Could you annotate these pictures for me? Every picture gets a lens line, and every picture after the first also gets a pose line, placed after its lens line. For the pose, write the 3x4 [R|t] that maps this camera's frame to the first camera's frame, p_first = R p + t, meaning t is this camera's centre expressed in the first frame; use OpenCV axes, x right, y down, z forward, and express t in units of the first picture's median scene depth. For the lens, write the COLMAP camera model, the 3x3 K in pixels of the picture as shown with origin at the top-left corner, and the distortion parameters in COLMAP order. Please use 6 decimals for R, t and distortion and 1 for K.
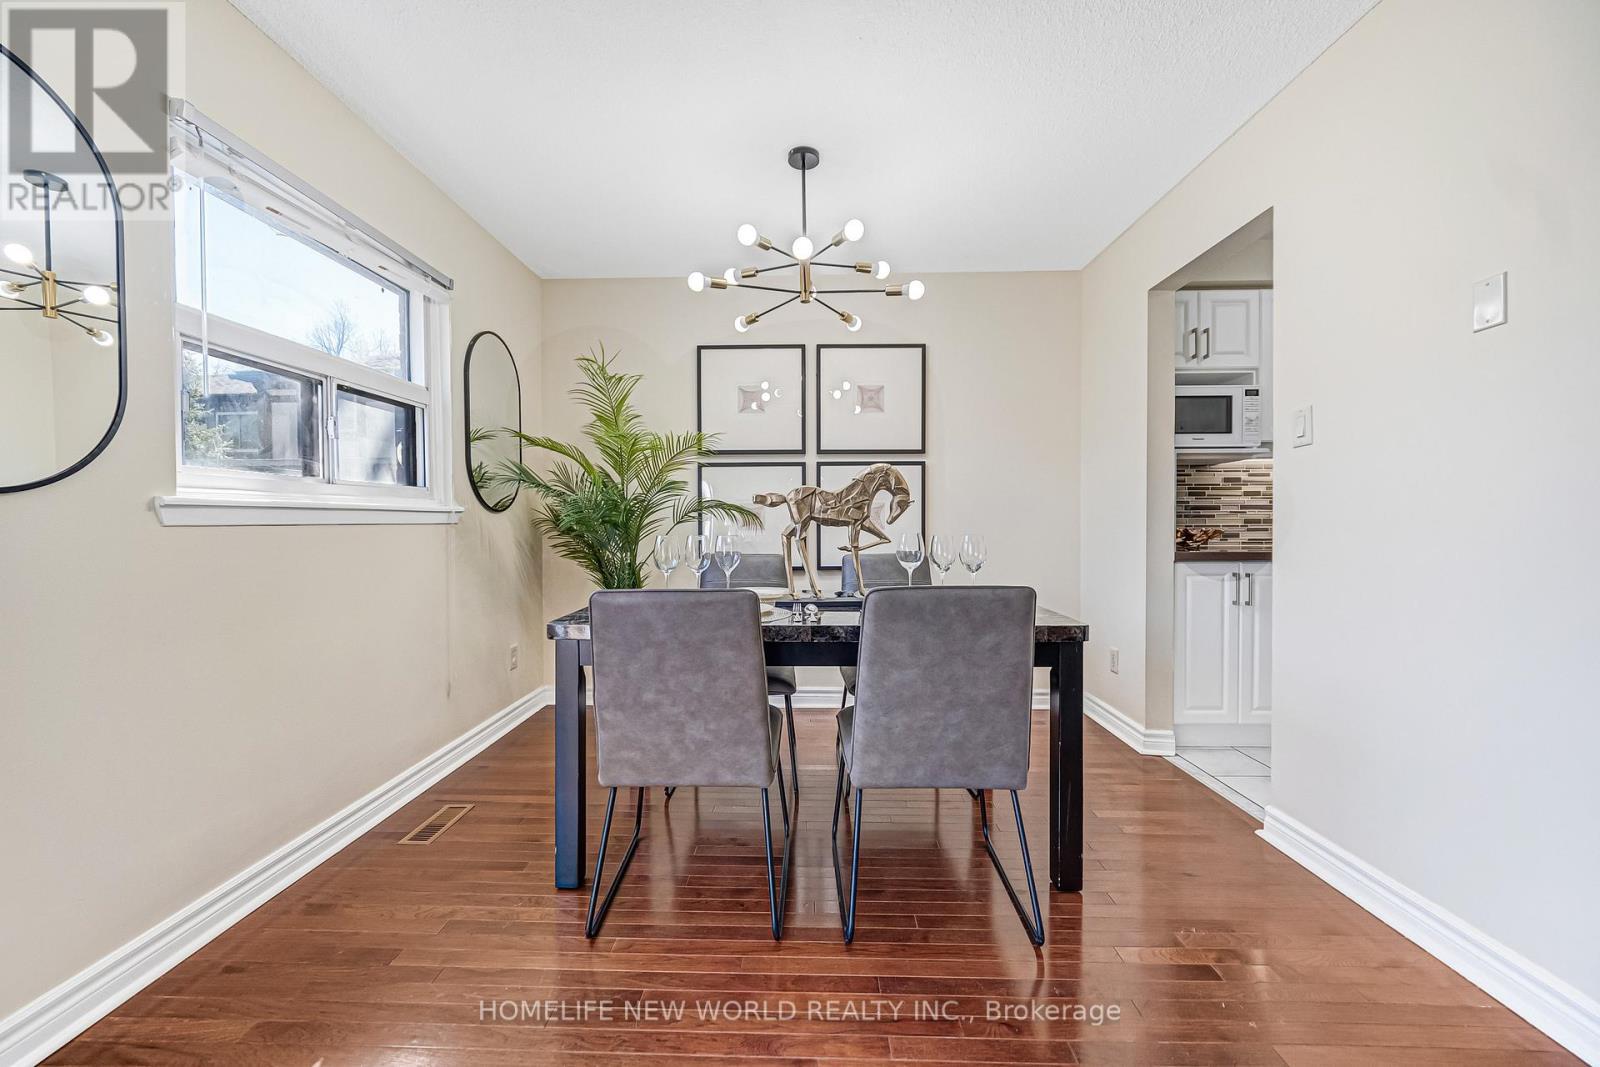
lens RADIAL K [[644.8, 0, 805.8], [0, 644.8, 535.5], [0, 0, 1]] dist [-0.002956, 0.000111]
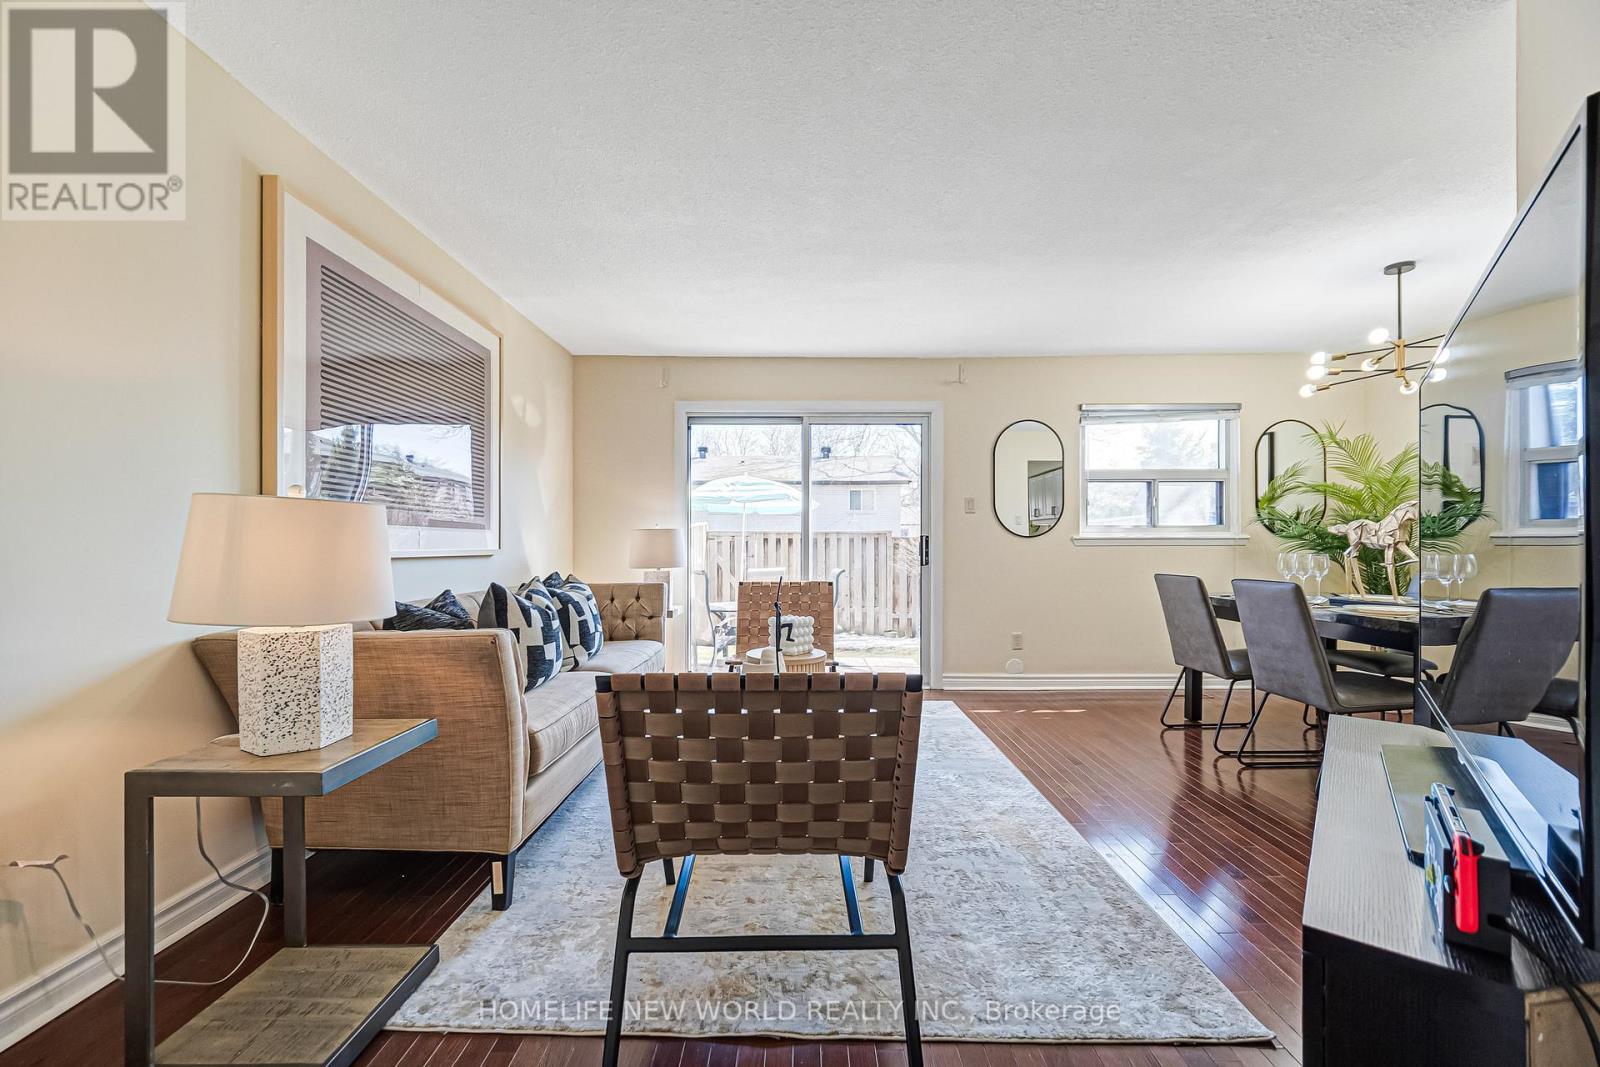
lens RADIAL K [[644.8, 0, 831.3], [0, 644.8, 542.8], [0, 0, 1]] dist [-0.002956, 0.000111]
pose [[0.088491, -0.000261, -0.996077, 1.307389], [-0.021334, 0.999770, -0.002157, 0.000730], [0.995848, 0.021441, 0.088465, -0.283173]]
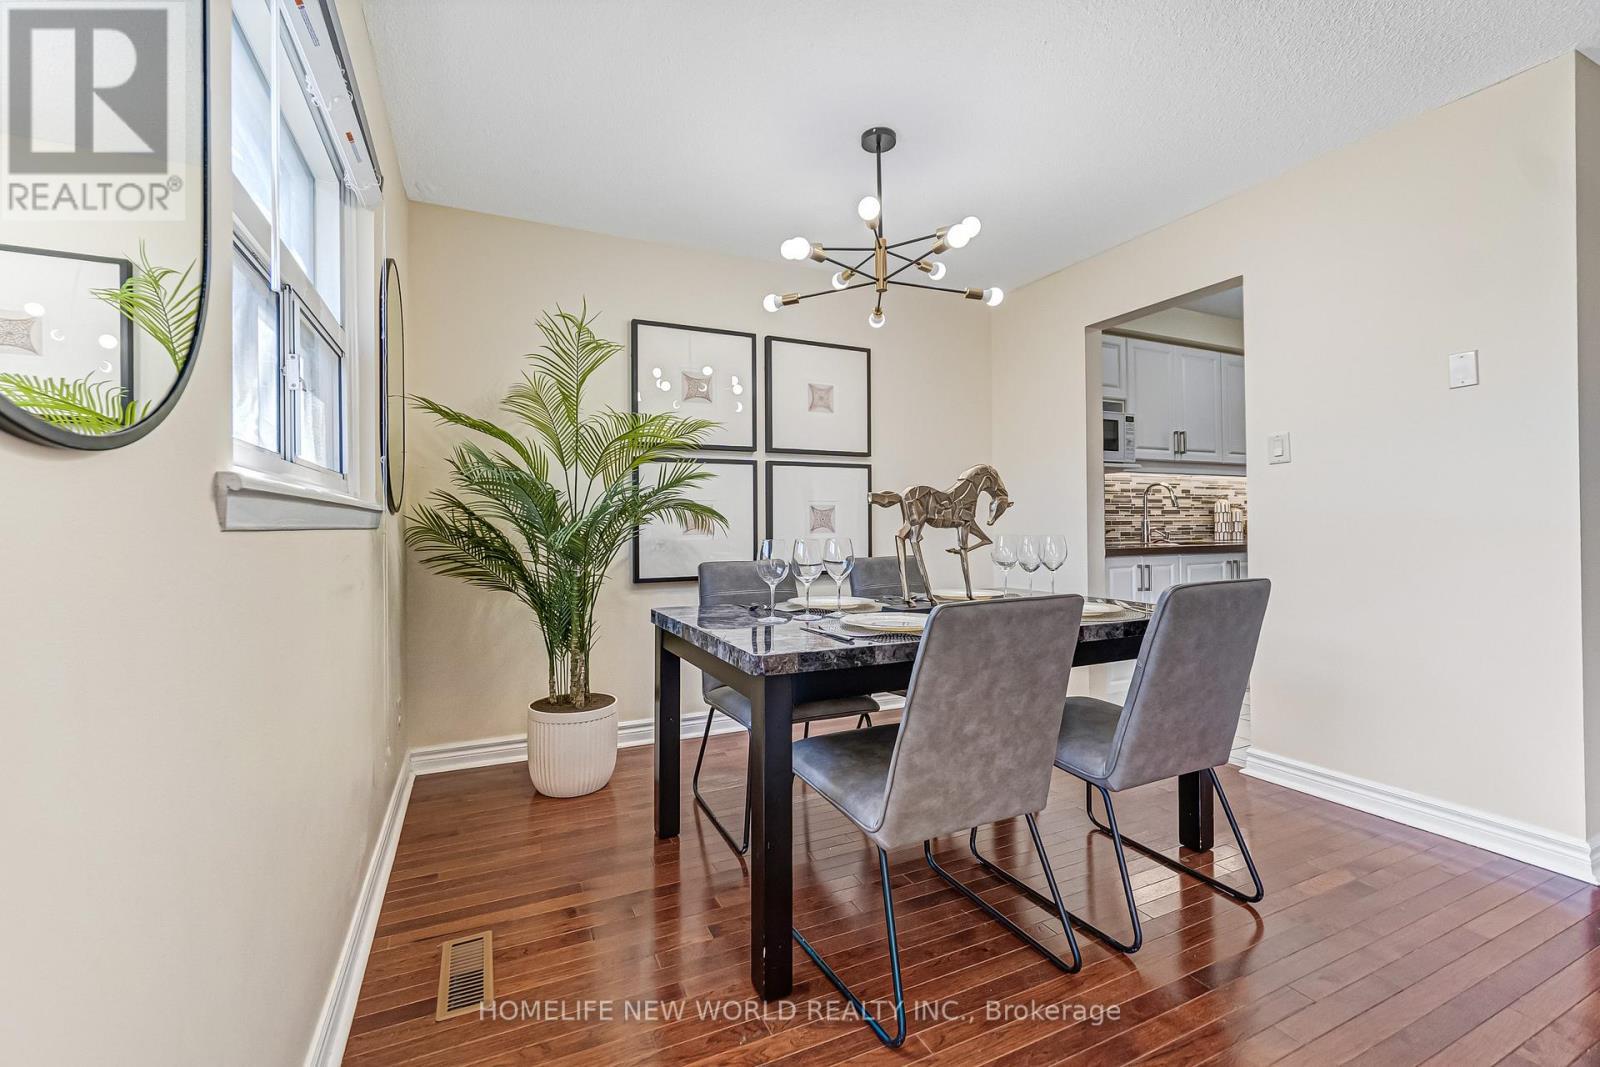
lens RADIAL K [[644.8, 0, 815.5], [0, 644.8, 521.9], [0, 0, 1]] dist [-0.002956, 0.000111]
pose [[0.895437, -0.001382, 0.445187, -0.556469], [0.014407, 0.999561, -0.025874, -0.001051], [-0.444955, 0.029583, 0.895064, 0.225533]]
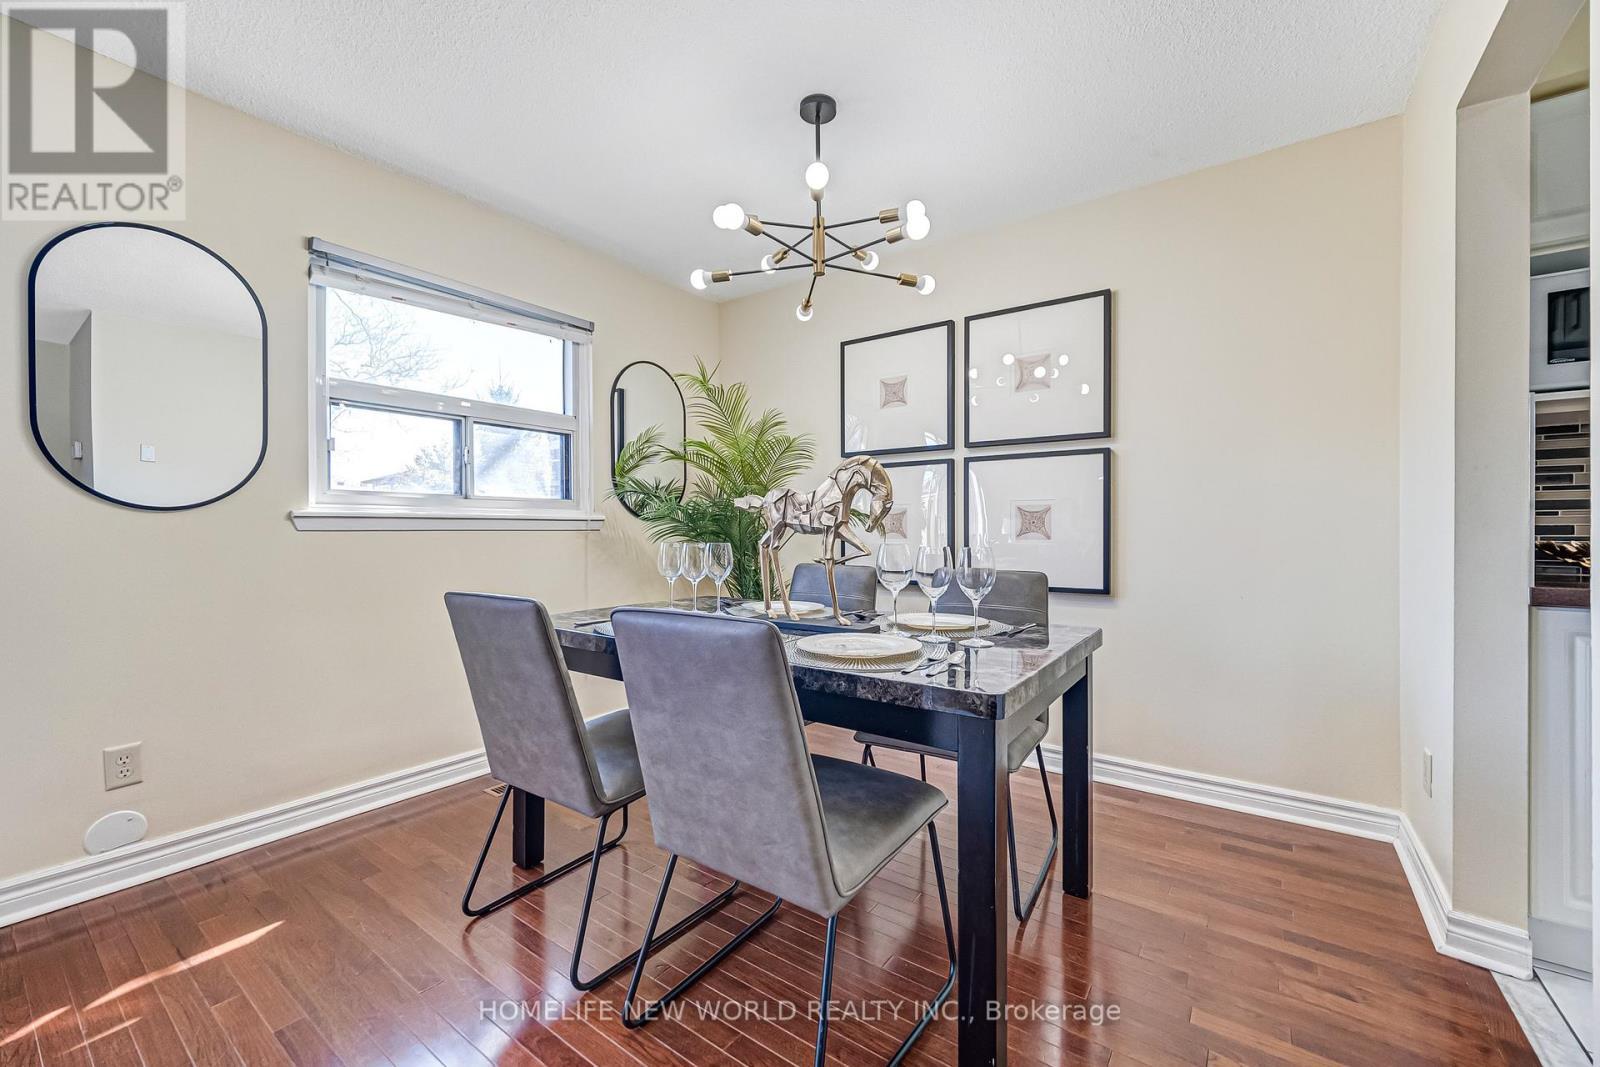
lens RADIAL K [[644.8, 0, 770.6], [0, 644.8, 535.3], [0, 0, 1]] dist [-0.002956, 0.000111]
pose [[0.816361, 0.006806, -0.577502, 0.487592], [-0.013996, 0.999870, -0.008001, -0.005085], [0.577373, 0.014615, 0.816350, 0.285073]]
